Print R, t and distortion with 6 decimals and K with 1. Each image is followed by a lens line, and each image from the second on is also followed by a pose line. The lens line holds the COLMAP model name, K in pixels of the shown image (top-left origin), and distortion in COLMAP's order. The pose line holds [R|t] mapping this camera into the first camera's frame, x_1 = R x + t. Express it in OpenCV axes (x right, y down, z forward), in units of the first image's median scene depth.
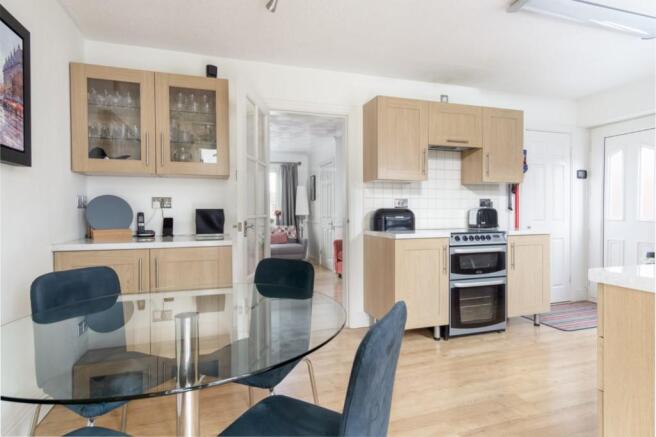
lens RADIAL K [[353.0, 0, 329.3], [0, 353.0, 216.2], [0, 0, 1]] dist [0.000311, 0.001905]
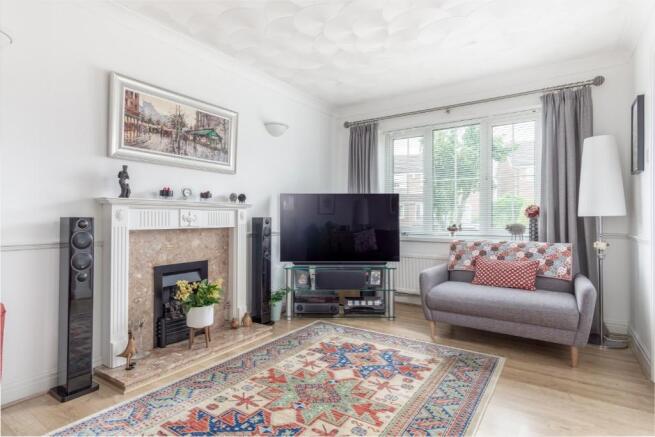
lens RADIAL K [[352.5, 0, 324.8], [0, 352.5, 216.9], [0, 0, 1]] dist [0.000311, 0.001905]
pose [[0.607316, 0.008752, -0.794412, 0.040873], [-0.019152, 0.999810, -0.003627, 0.004165], [0.794229, 0.017418, 0.607368, 0.546502]]
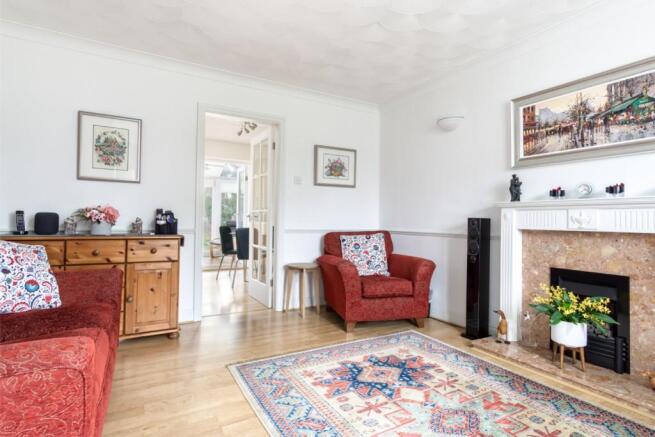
lens RADIAL K [[352.5, 0, 325.9], [0, 352.5, 218.8], [0, 0, 1]] dist [0.000311, 0.001905]
pose [[-0.983236, -0.010022, -0.182059, -0.157528], [-0.011971, 0.999882, 0.009609, 0.008495], [0.181941, 0.011627, -0.983241, 1.340889]]
